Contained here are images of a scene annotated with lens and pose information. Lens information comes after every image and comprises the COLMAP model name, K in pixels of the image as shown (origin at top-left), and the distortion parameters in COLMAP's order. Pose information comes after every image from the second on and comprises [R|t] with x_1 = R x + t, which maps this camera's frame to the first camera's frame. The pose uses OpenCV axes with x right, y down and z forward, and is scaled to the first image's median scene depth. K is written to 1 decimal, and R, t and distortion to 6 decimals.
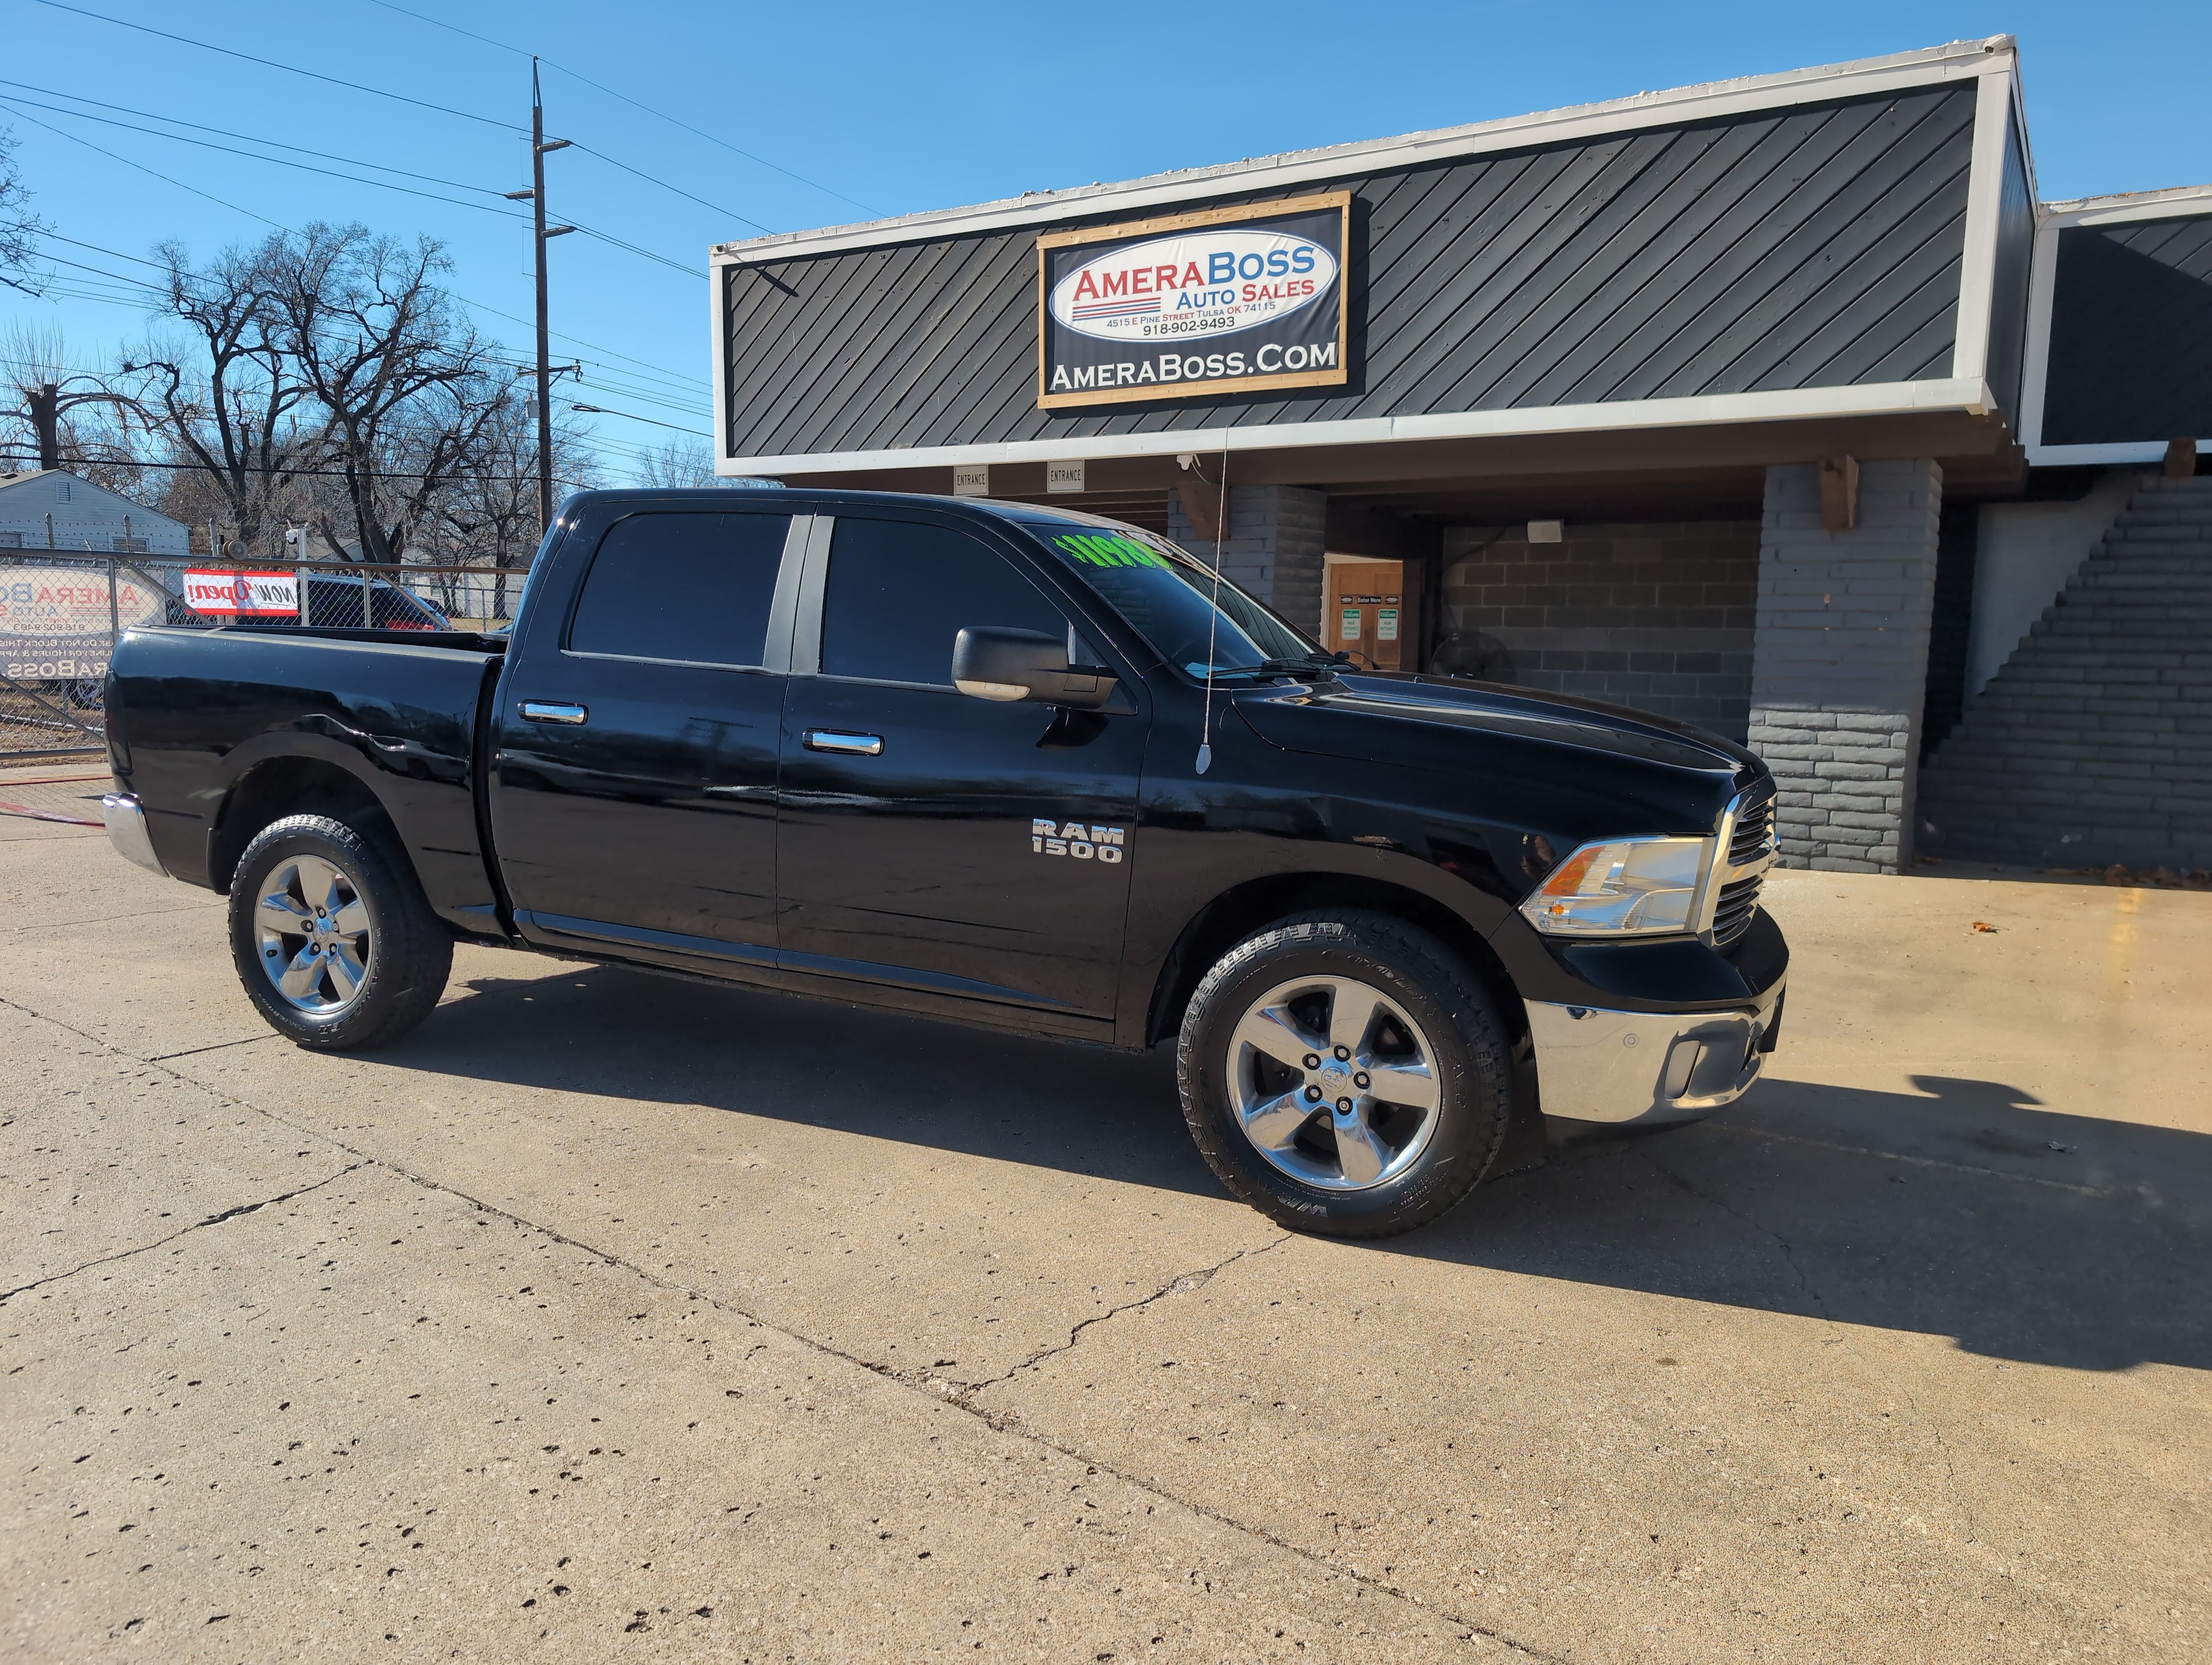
lens RADIAL K [[1607.5, 0, 1083.7], [0, 1607.5, 822.9], [0, 0, 1]] dist [0.017357, -0.008998]
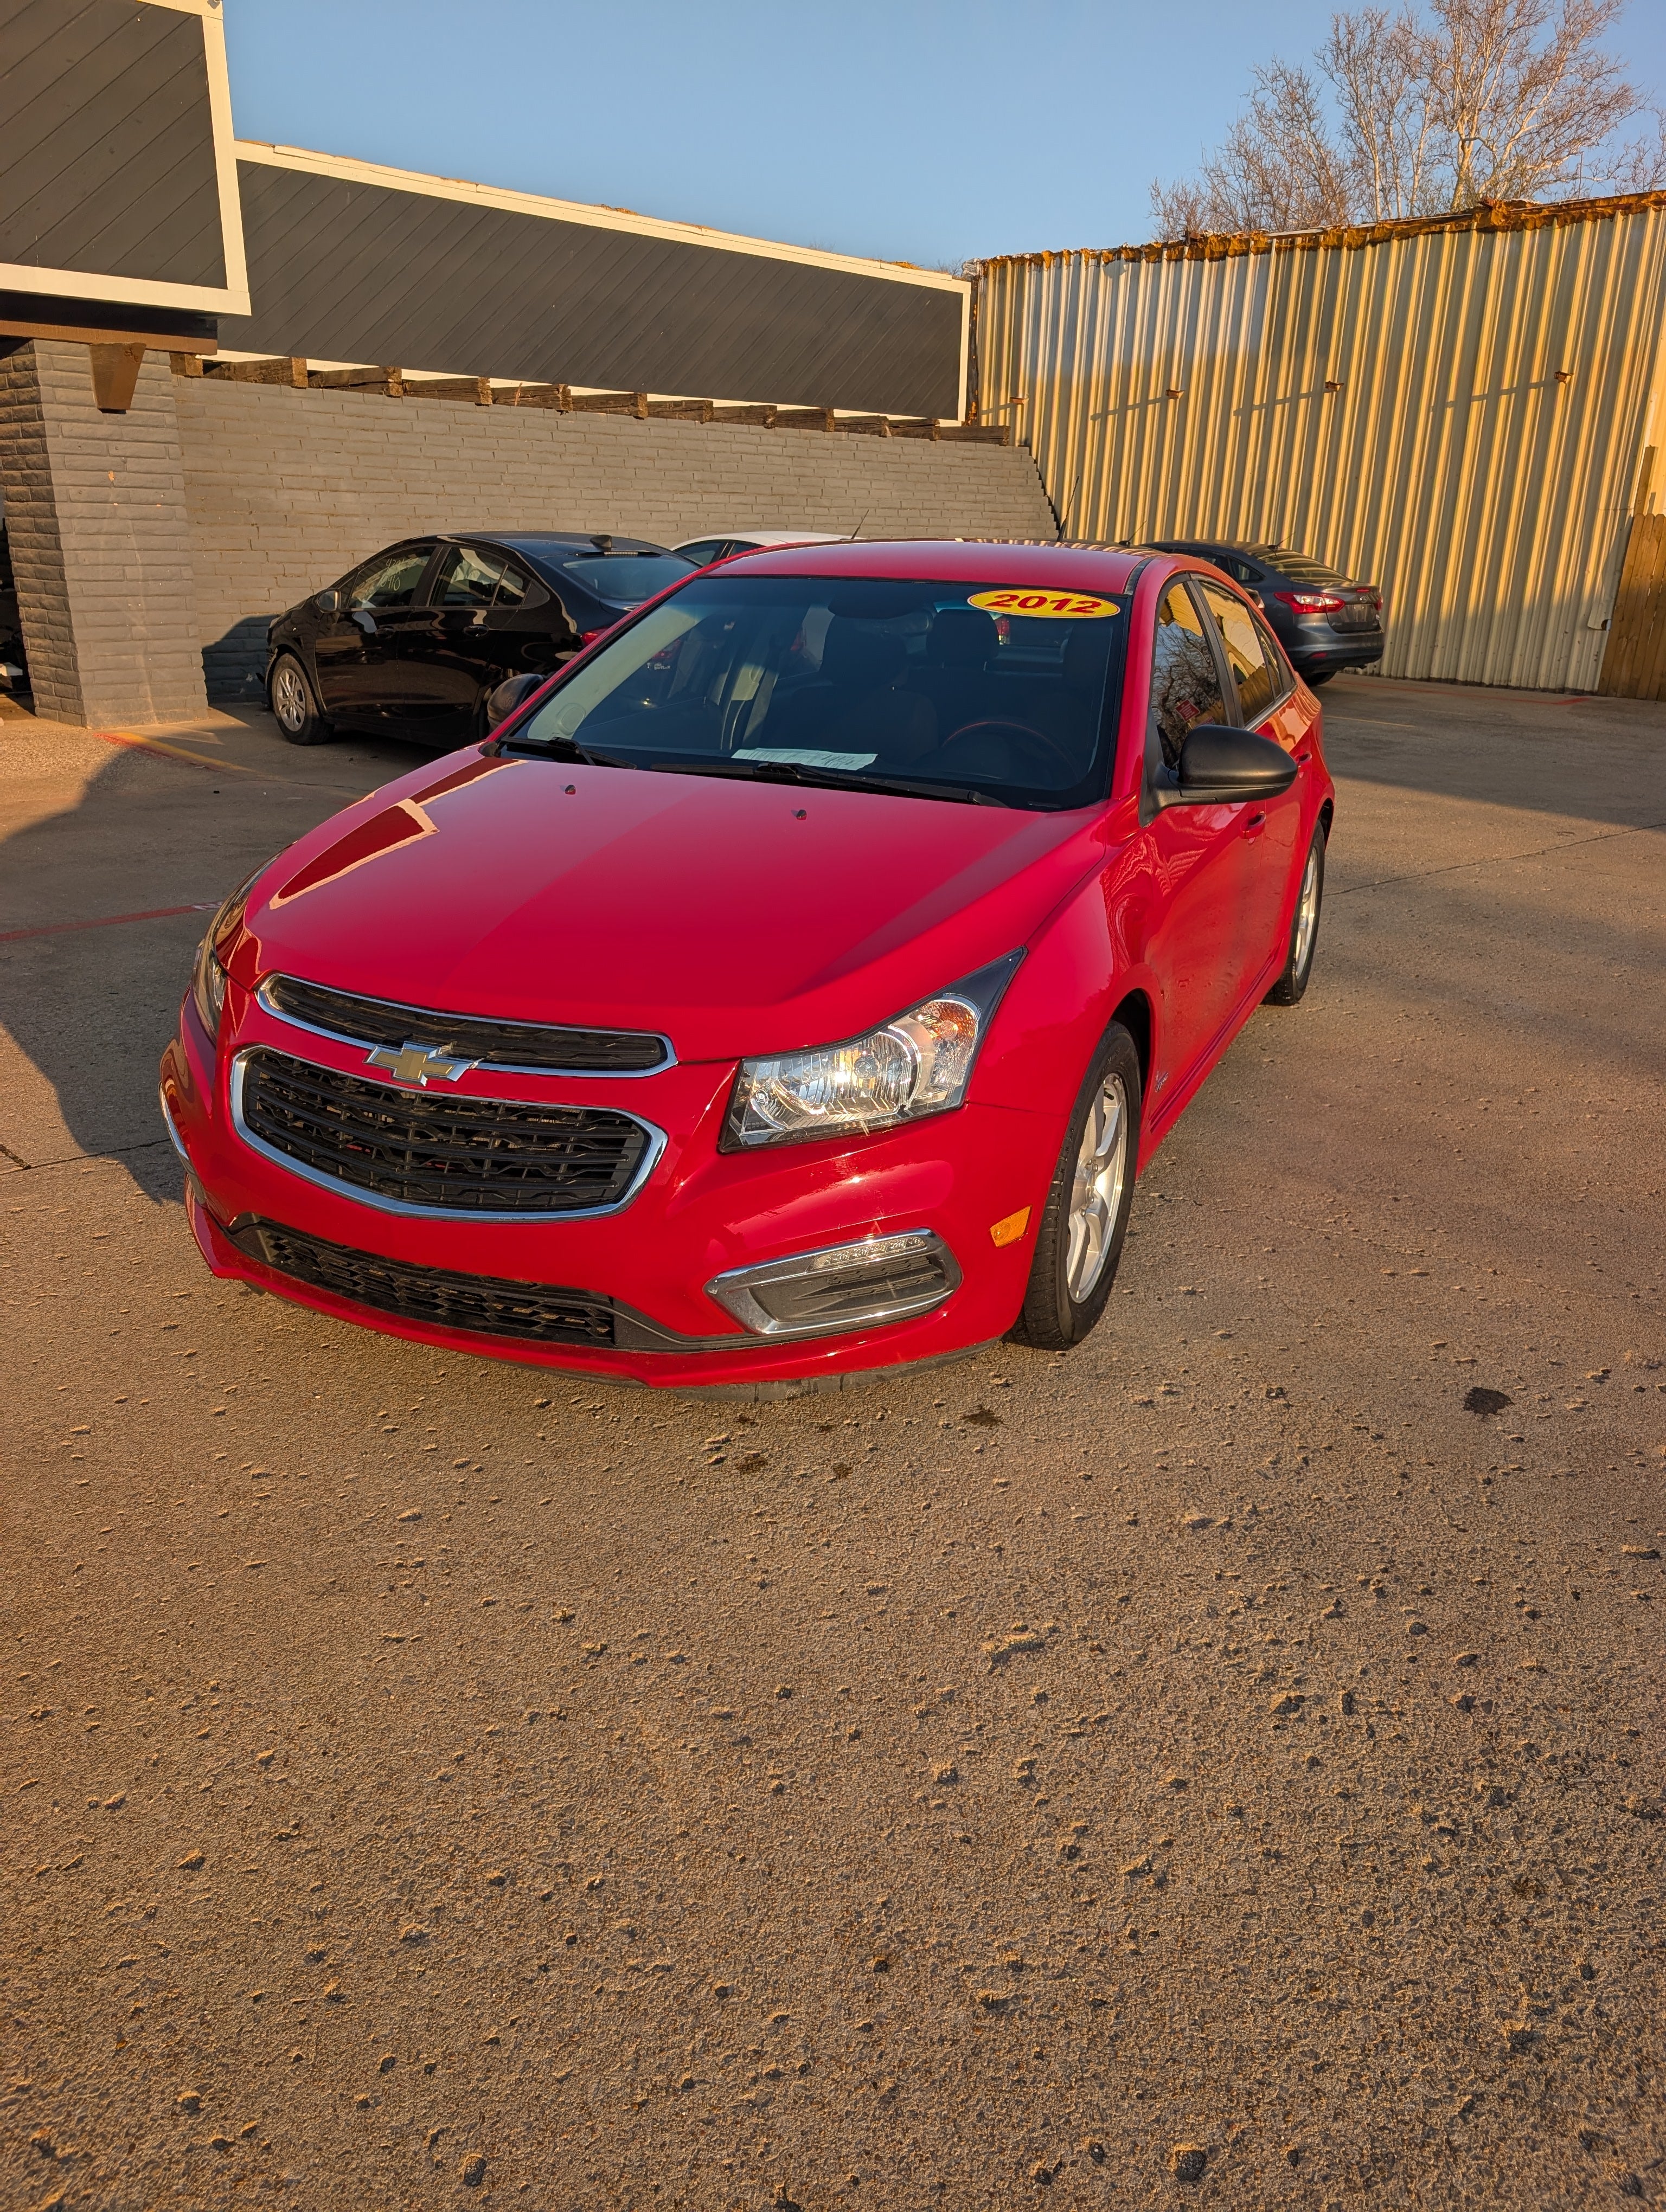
lens RADIAL K [[1607.9, 0, 864.3], [0, 1607.9, 1091.6], [0, 0, 1]] dist [0.017357, -0.008998]
pose [[0.177525, -0.331402, 0.926638, -0.549763], [0.102807, 0.942687, 0.317446, -0.031882], [-0.978732, 0.038910, 0.201421, 0.234475]]
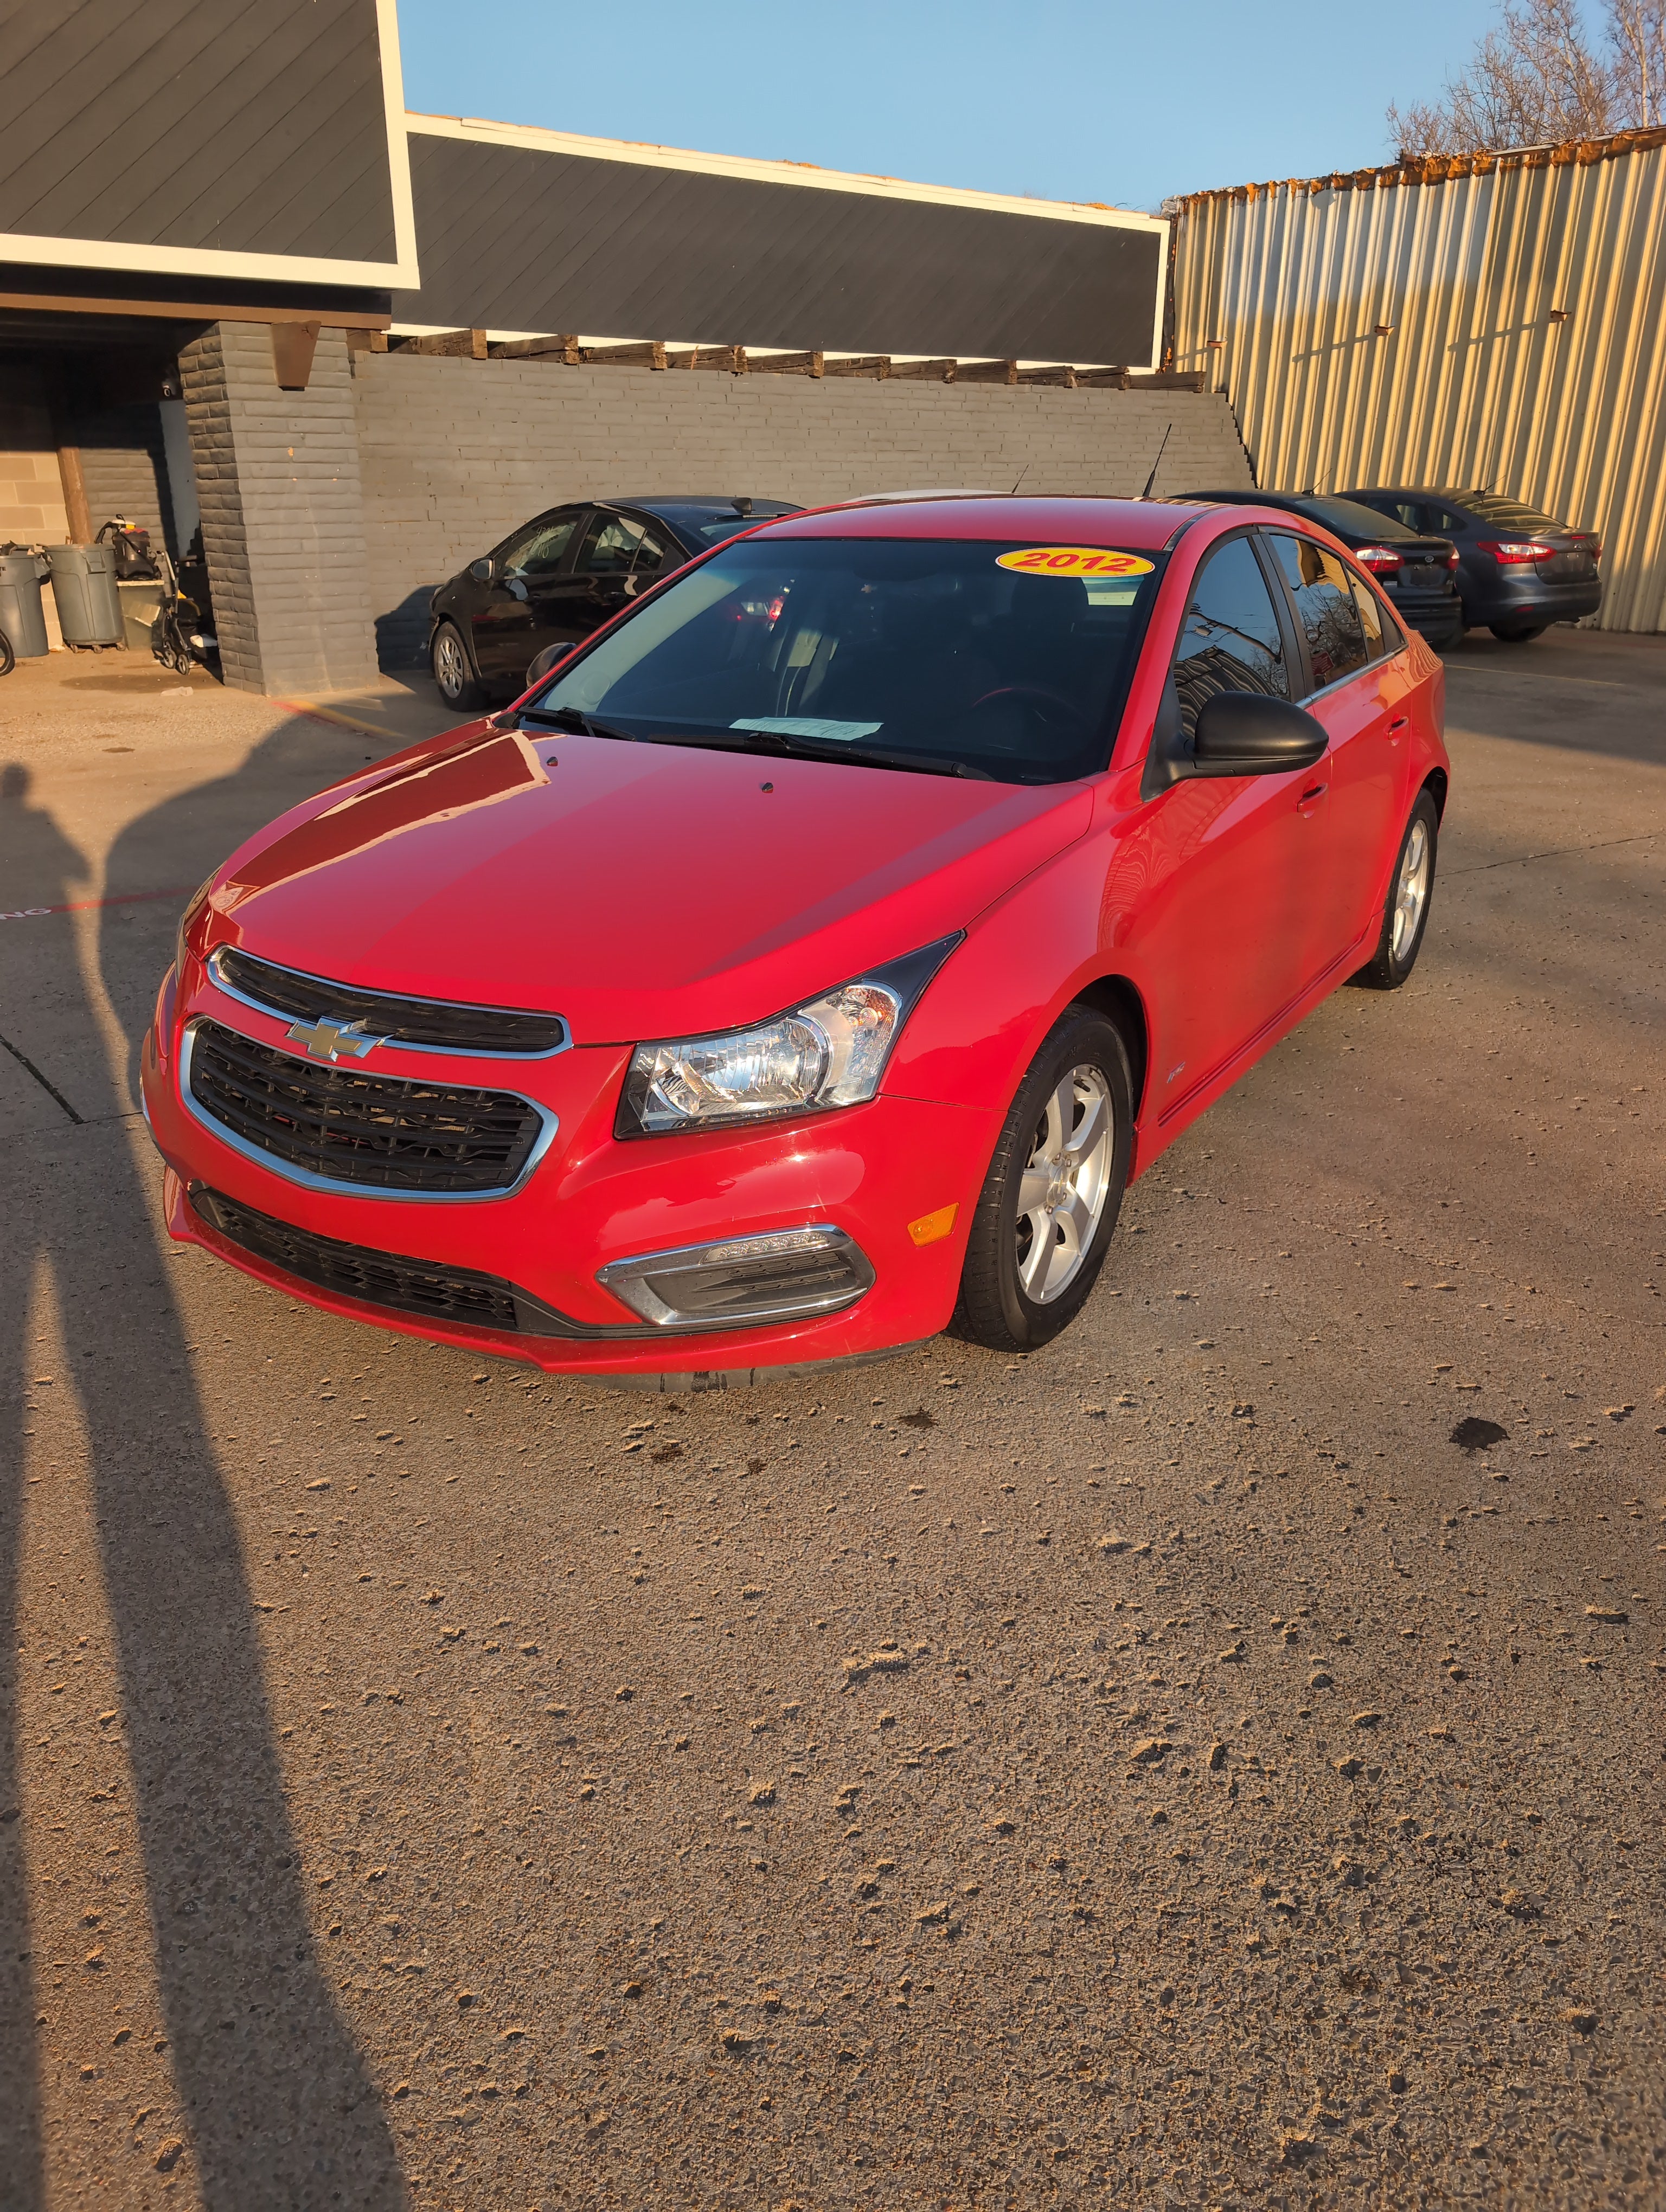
lens RADIAL K [[1607.9, 0, 825.9], [0, 1607.9, 1102.6], [0, 0, 1]] dist [0.017357, -0.008998]
pose [[0.320563, -0.349990, 0.880197, -0.529595], [0.122762, 0.936749, 0.327767, -0.027482], [-0.939239, 0.002985, 0.343252, 0.199279]]
